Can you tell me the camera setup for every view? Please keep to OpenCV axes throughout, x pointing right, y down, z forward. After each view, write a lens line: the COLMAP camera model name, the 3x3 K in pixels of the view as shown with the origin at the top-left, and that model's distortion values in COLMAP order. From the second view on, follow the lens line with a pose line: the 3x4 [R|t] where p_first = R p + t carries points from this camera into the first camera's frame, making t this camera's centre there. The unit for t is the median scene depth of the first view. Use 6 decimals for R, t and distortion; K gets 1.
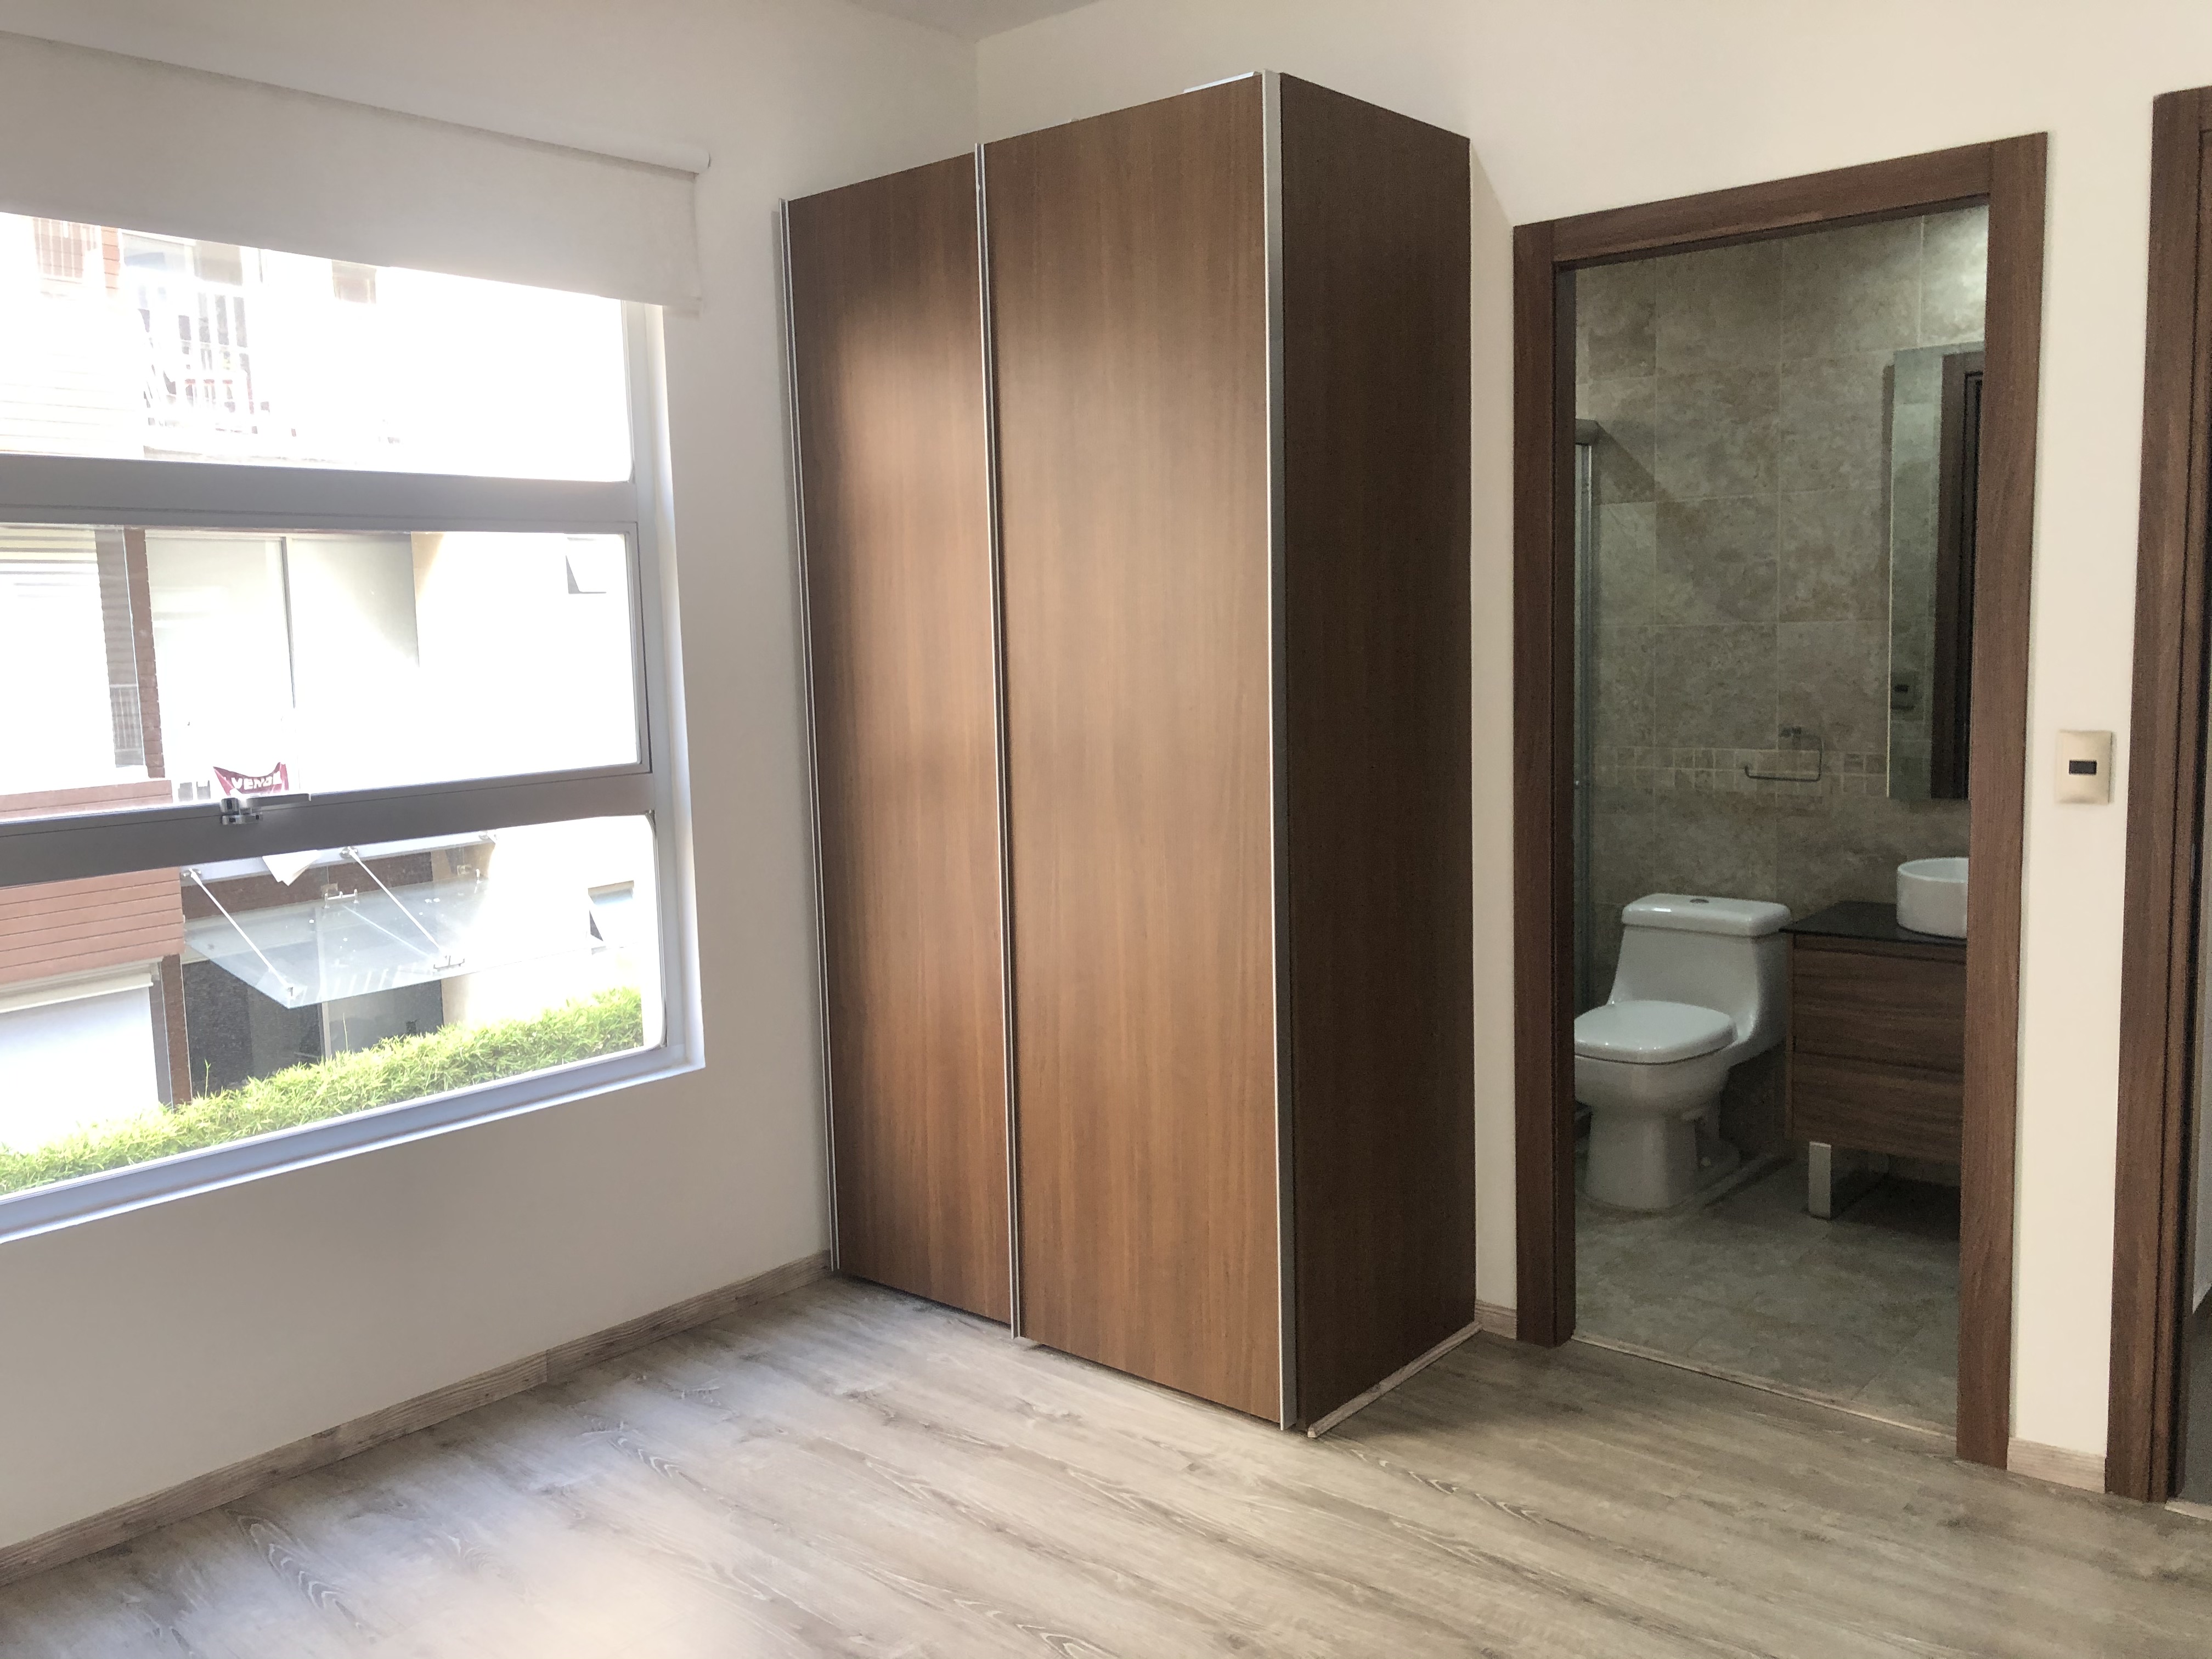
lens RADIAL K [[1795.9, 0, 1098.7], [0, 1795.9, 830.1], [0, 0, 1]] dist [0.030165, -0.027646]
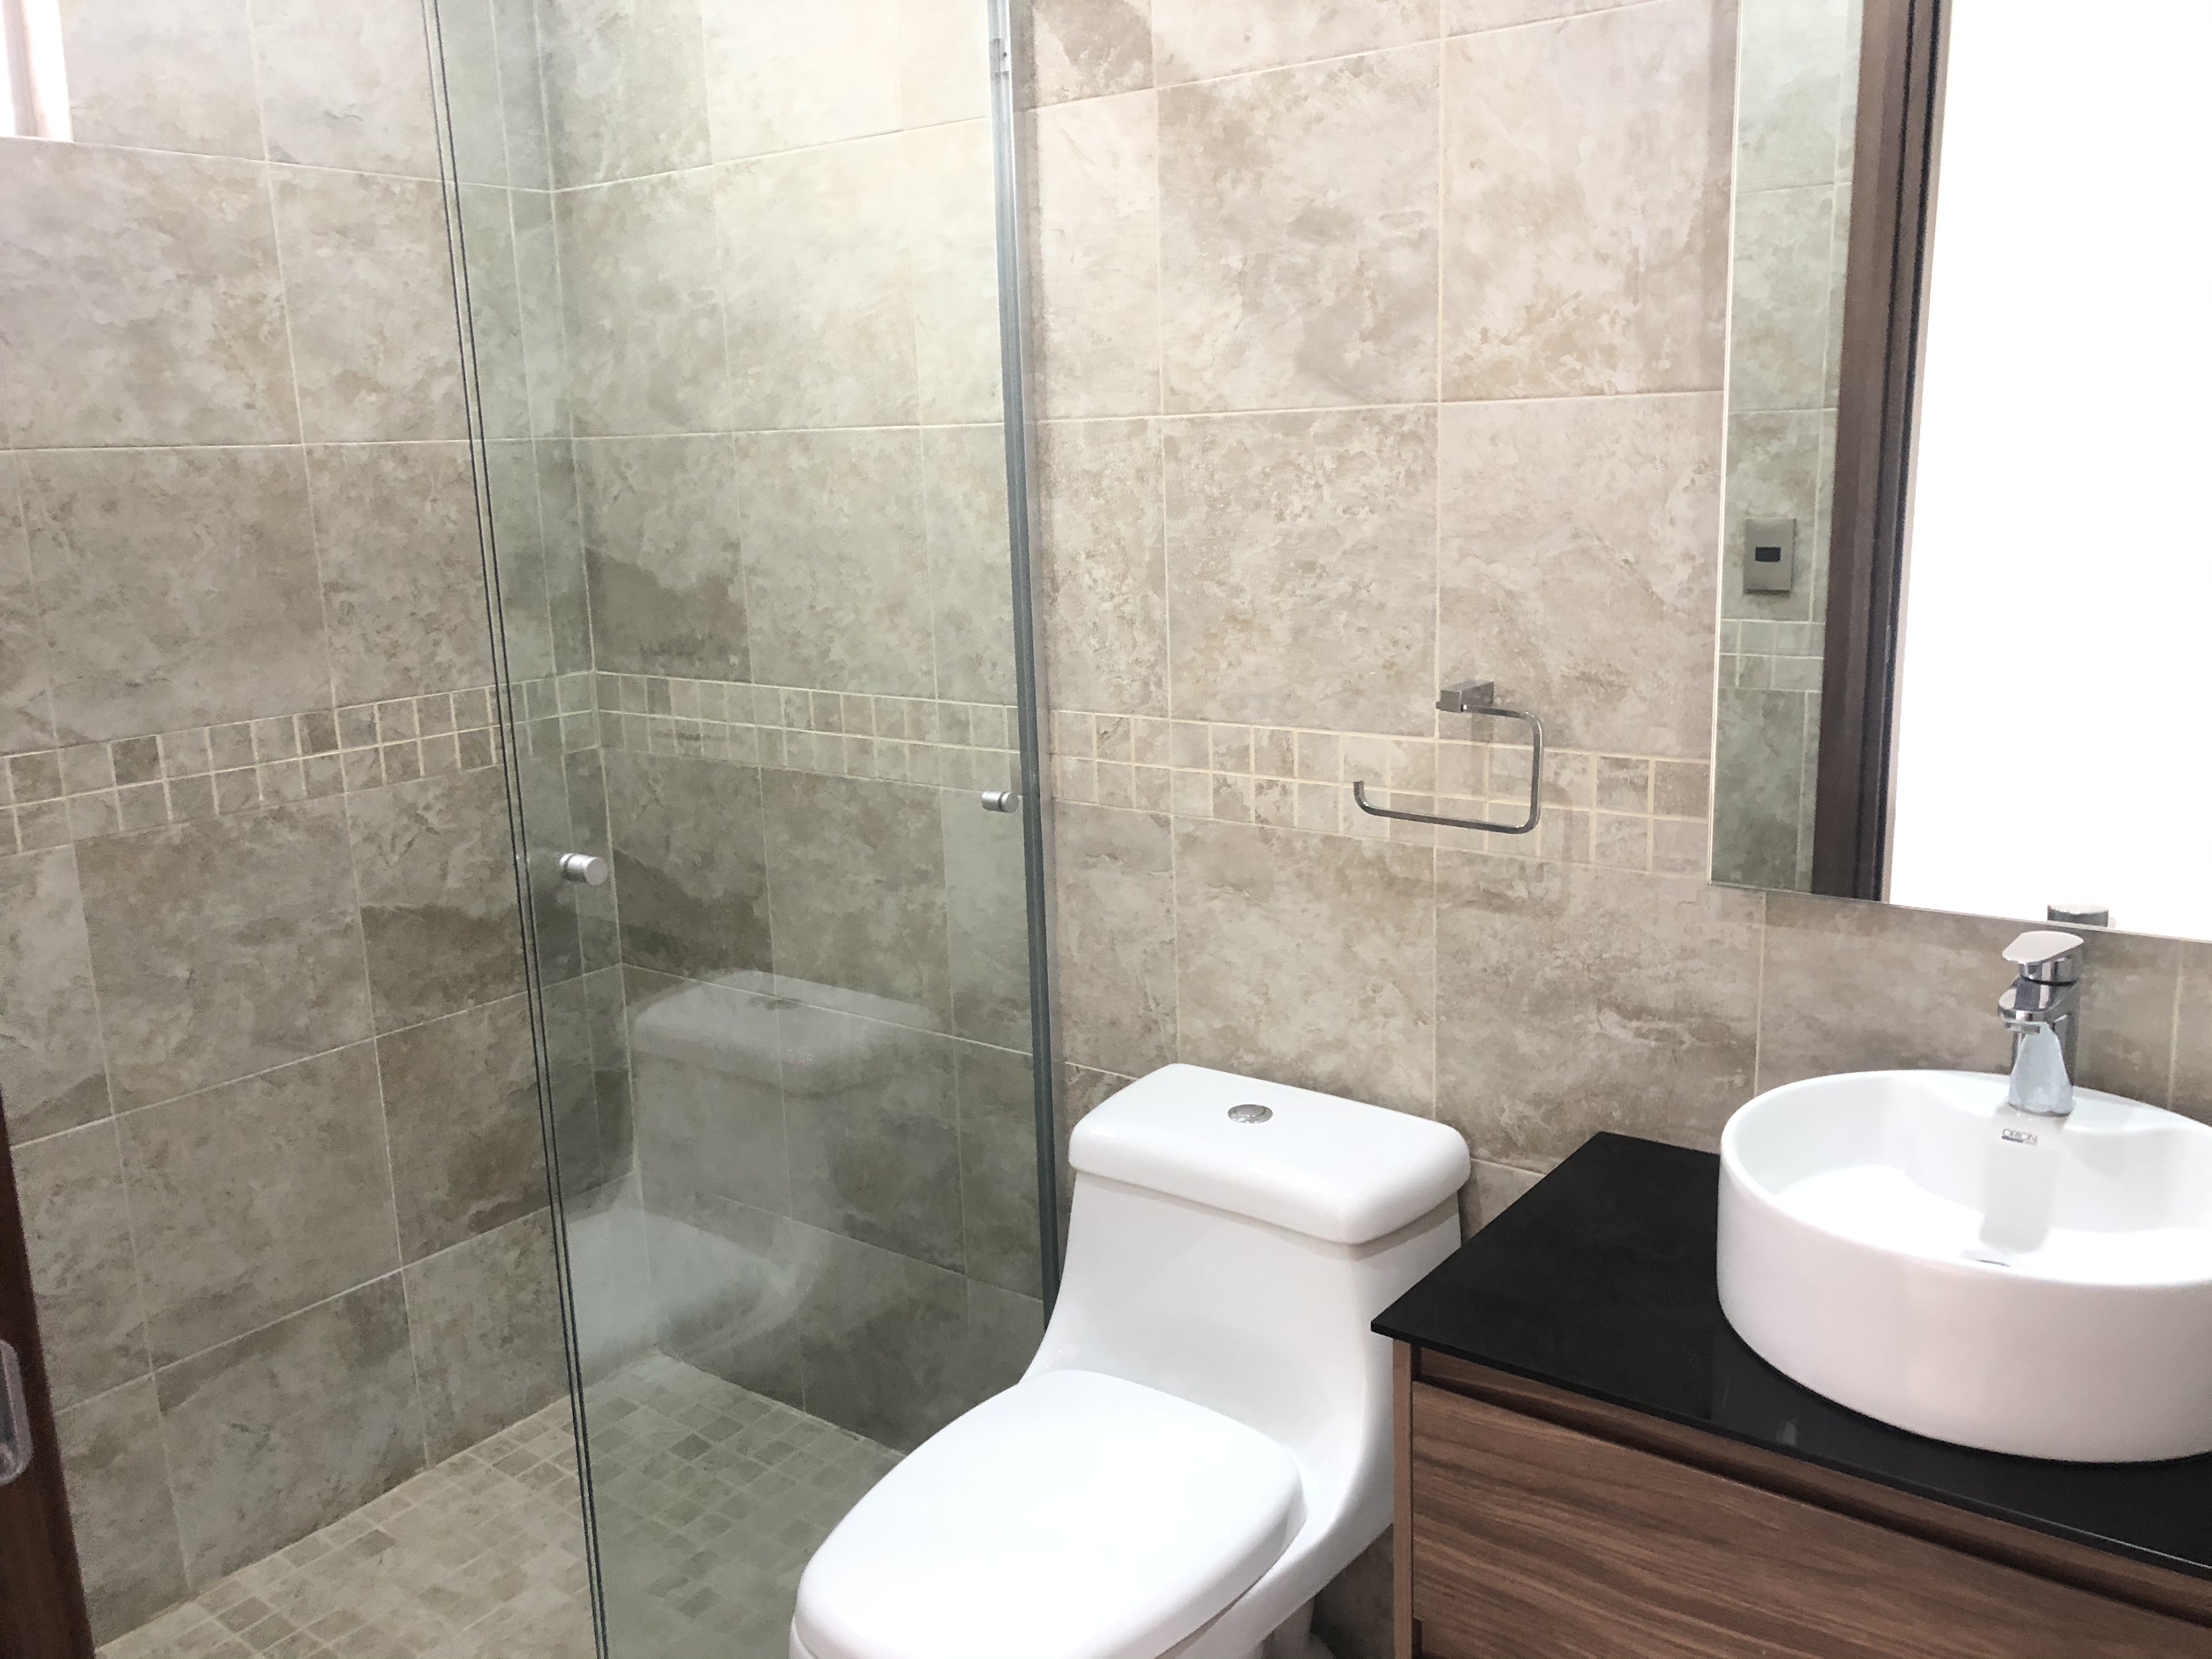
lens RADIAL K [[1795.9, 0, 1096.3], [0, 1795.9, 841.4], [0, 0, 1]] dist [0.030165, -0.027646]
pose [[0.998346, -0.014661, 0.055598, 0.278626], [0.009073, 0.995002, 0.099446, -0.061147], [-0.056778, -0.098777, 0.993488, 0.612486]]
